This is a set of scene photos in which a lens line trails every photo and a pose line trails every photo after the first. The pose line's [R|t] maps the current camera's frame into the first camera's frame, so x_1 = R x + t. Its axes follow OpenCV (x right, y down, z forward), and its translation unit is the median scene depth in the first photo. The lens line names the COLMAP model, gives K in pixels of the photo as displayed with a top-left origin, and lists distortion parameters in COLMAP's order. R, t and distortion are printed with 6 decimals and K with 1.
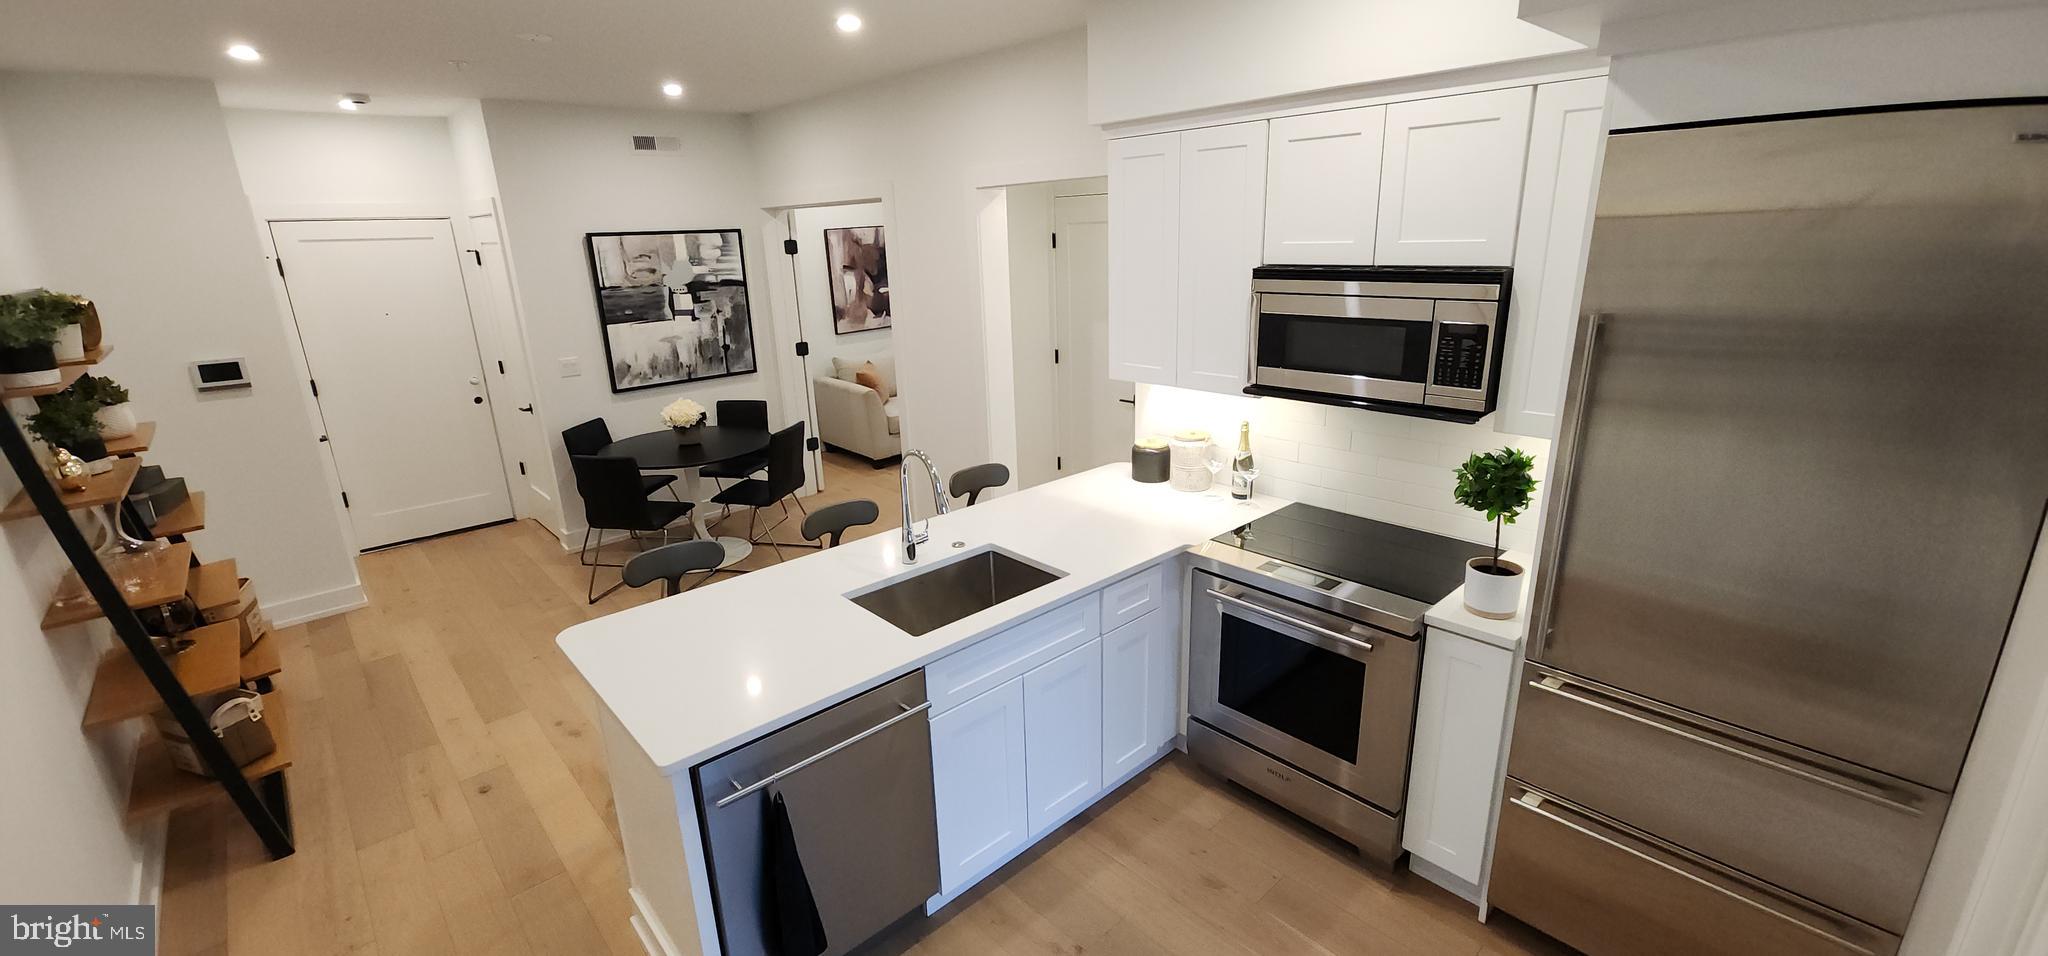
lens RADIAL K [[834.5, 0, 1019.0], [0, 834.5, 478.9], [0, 0, 1]] dist [0.007259, -0.006719]
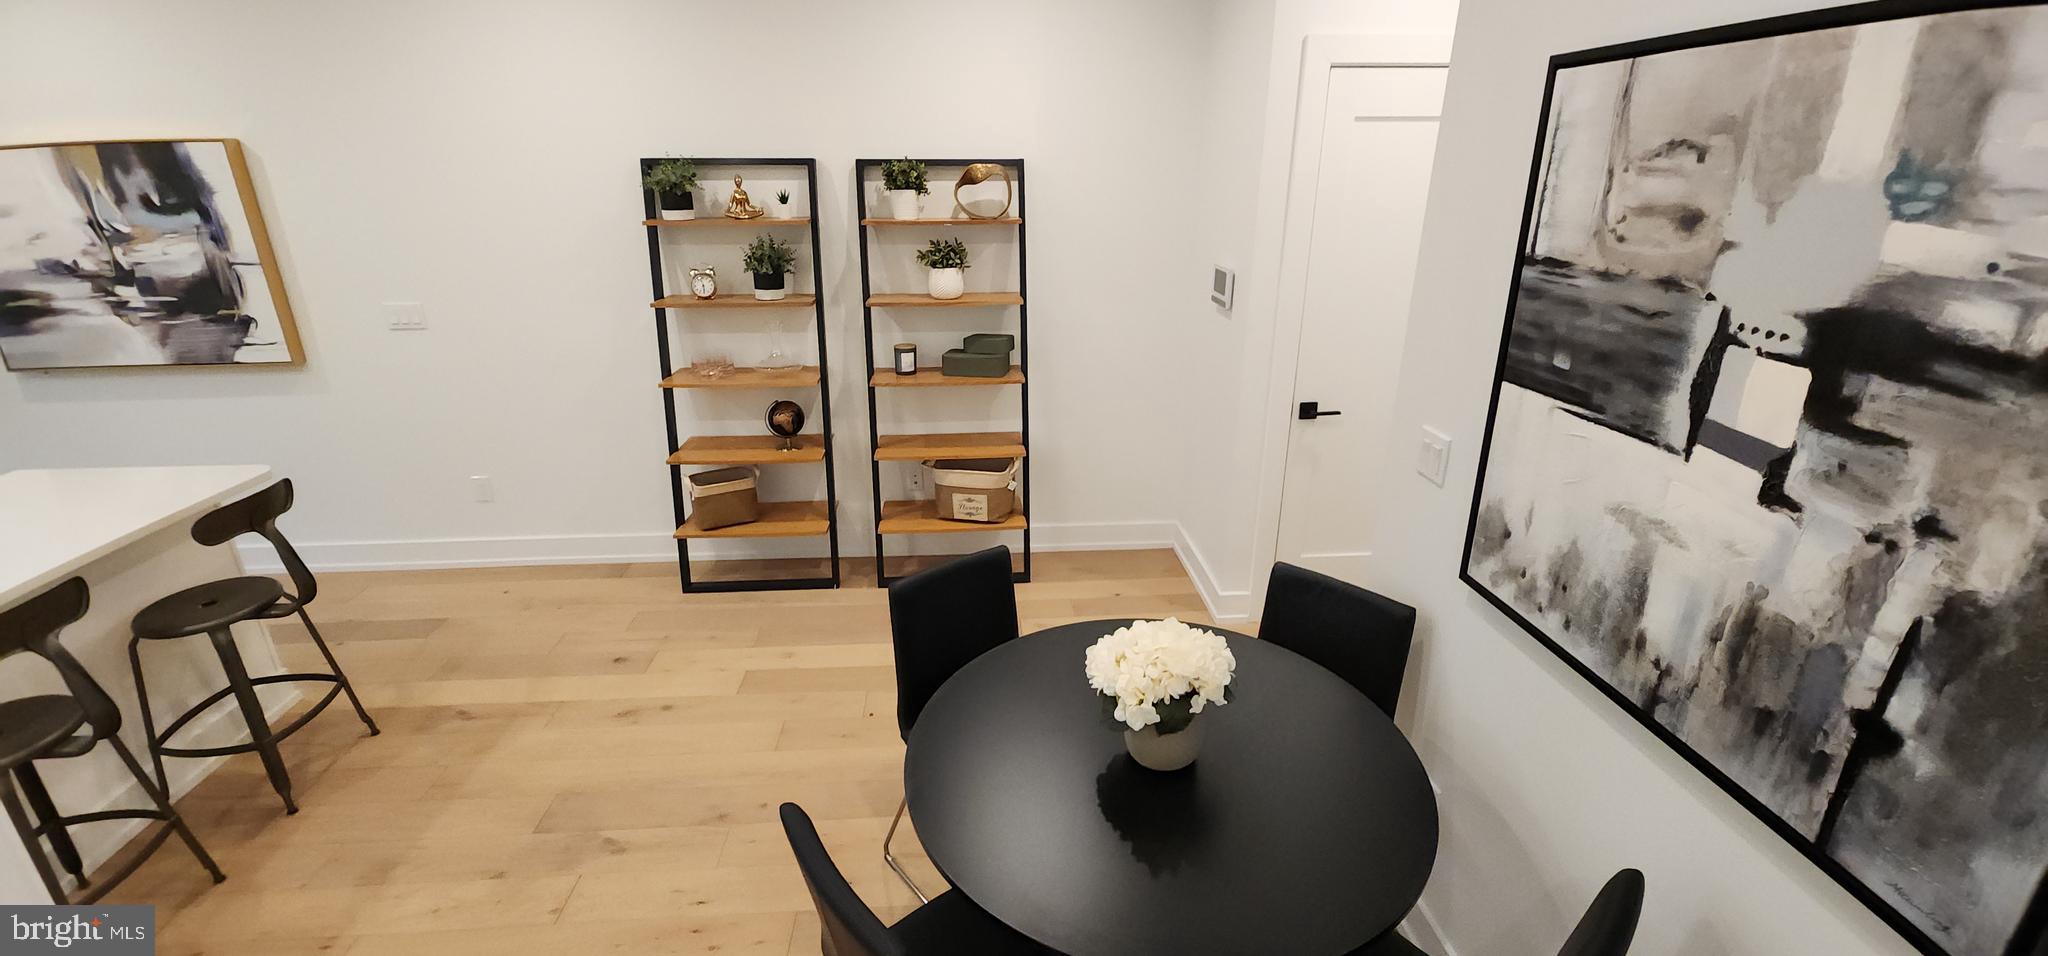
lens RADIAL K [[834.5, 0, 1021.4], [0, 834.5, 478.3], [0, 0, 1]] dist [0.007259, -0.006719]
pose [[-0.624645, 0.306873, -0.718086, -0.151139], [-0.202784, 0.824265, 0.528646, -0.269177], [0.754120, 0.475833, -0.452644, 0.985202]]
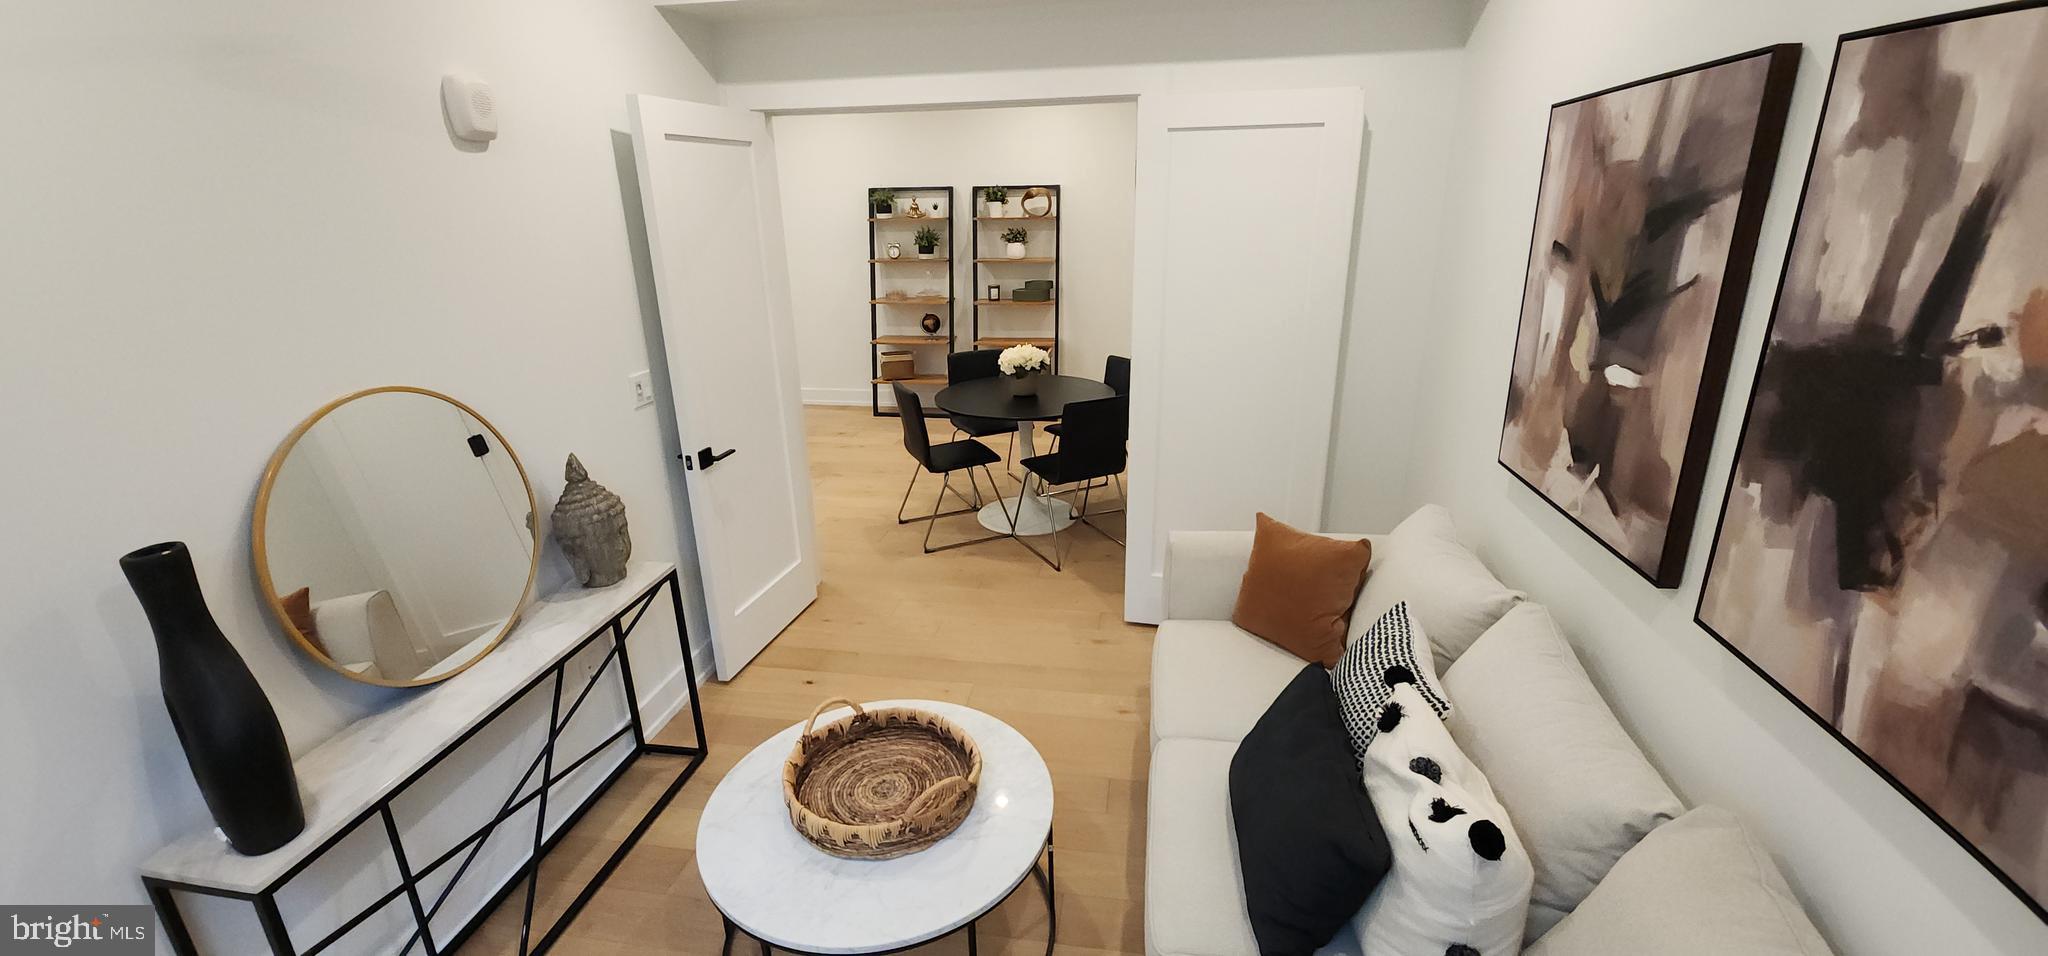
lens RADIAL K [[834.5, 0, 1020.5], [0, 834.5, 477.1], [0, 0, 1]] dist [0.007259, -0.006719]
pose [[-0.789006, 0.245232, -0.563322, 0.132606], [-0.132401, 0.827474, 0.545671, -0.431262], [0.599950, 0.505121, -0.620413, 1.499165]]
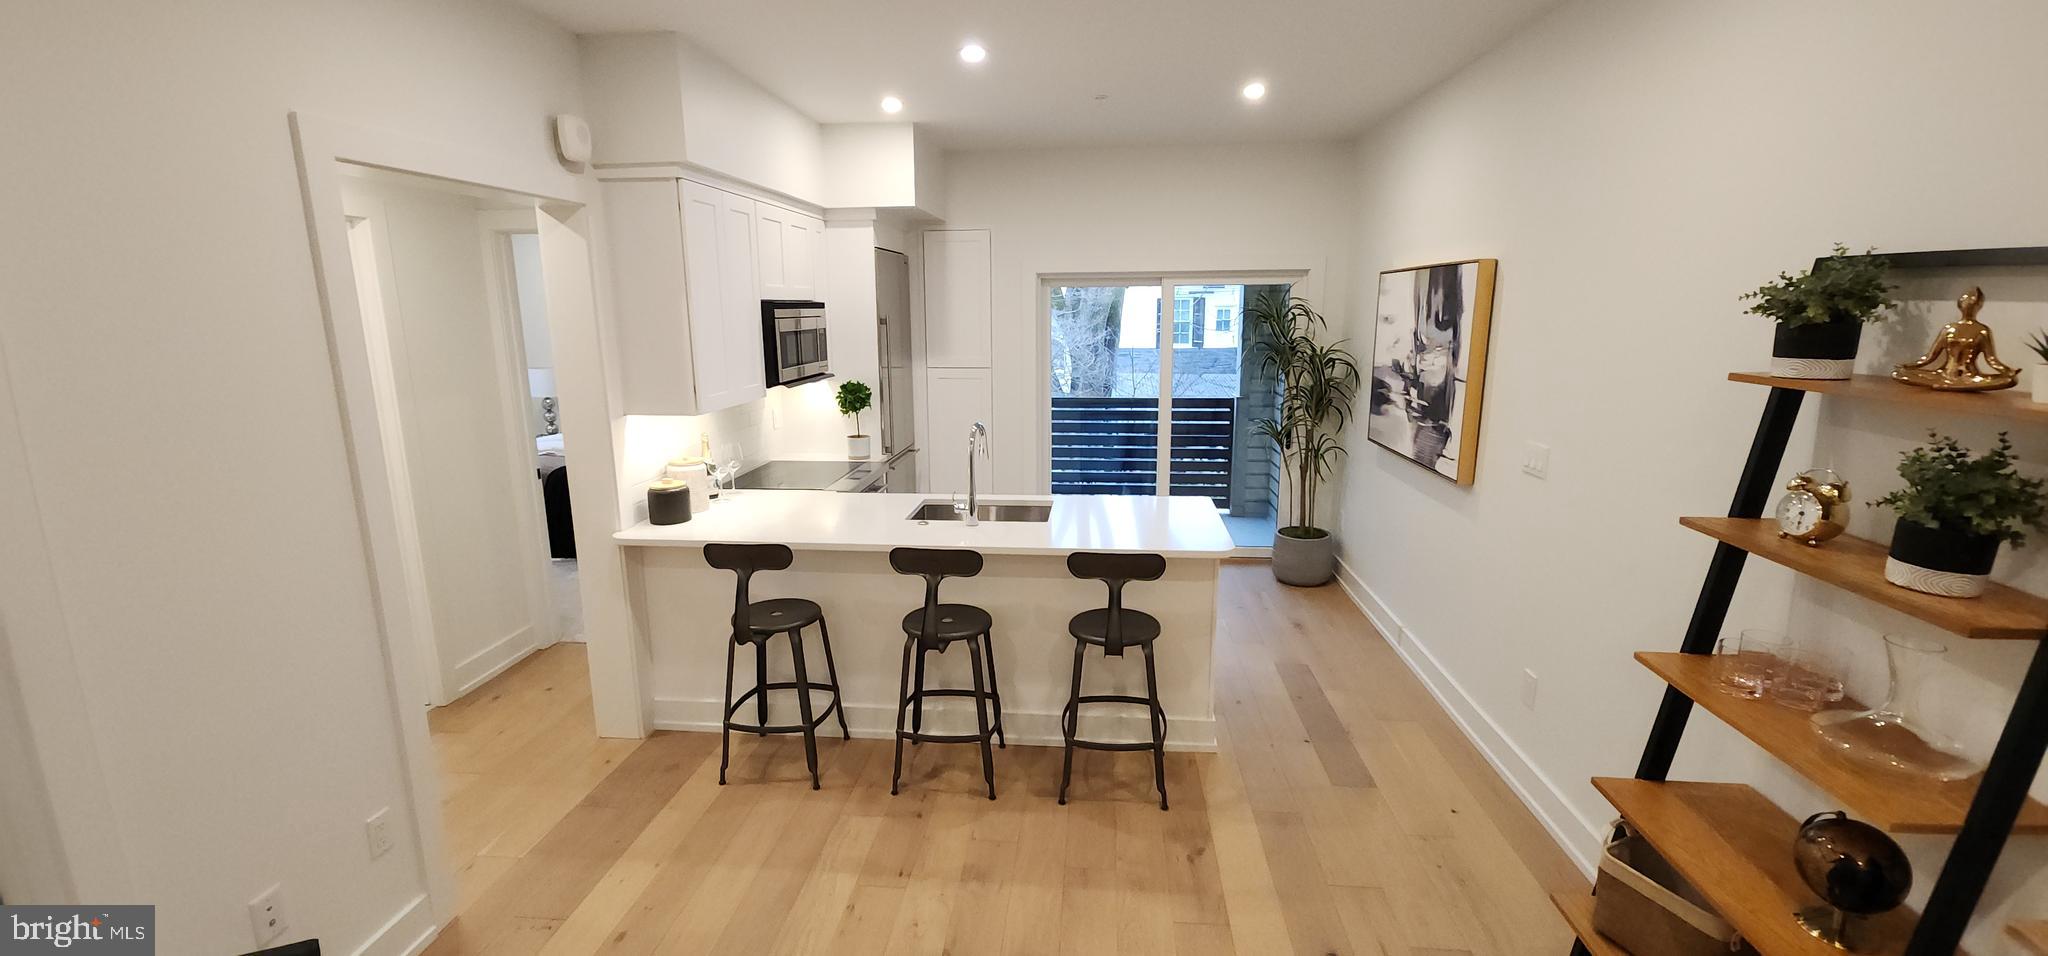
lens RADIAL K [[834.5, 0, 1020.1], [0, 834.5, 479.7], [0, 0, 1]] dist [0.007259, -0.006719]
pose [[-0.668384, -0.115751, 0.734755, -0.533481], [0.242508, 0.899930, 0.362374, -0.193120], [-0.703173, 0.420389, -0.573428, 0.810318]]
